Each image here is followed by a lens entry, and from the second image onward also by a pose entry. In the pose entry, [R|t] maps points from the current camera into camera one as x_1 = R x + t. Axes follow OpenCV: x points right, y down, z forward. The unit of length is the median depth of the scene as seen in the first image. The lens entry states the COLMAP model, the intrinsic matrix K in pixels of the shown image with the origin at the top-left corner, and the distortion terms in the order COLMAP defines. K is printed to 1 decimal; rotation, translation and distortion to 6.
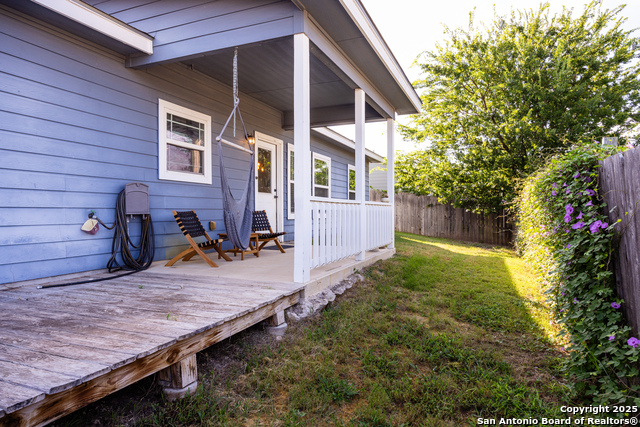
lens RADIAL K [[386.5, 0, 320.6], [0, 386.5, 213.2], [0, 0, 1]] dist [-0.007172, 0.000069]
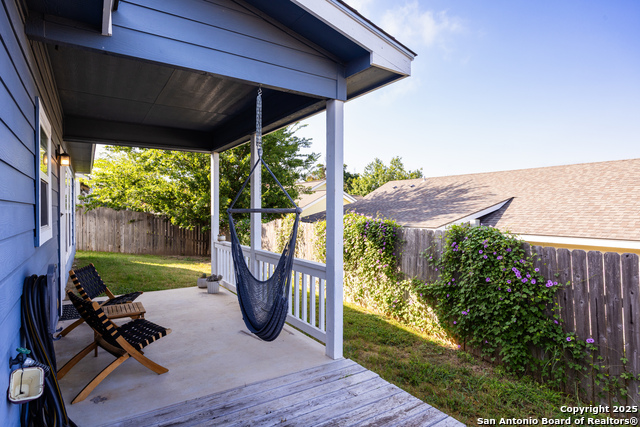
lens RADIAL K [[356.4, 0, 318.8], [0, 356.4, 213.5], [0, 0, 1]] dist [0.001208, -0.000007]
pose [[0.562453, -0.003555, 0.826822, -0.188211], [0.000140, 0.999991, 0.004204, -0.043255], [-0.826829, -0.002249, 0.562448, 0.124868]]
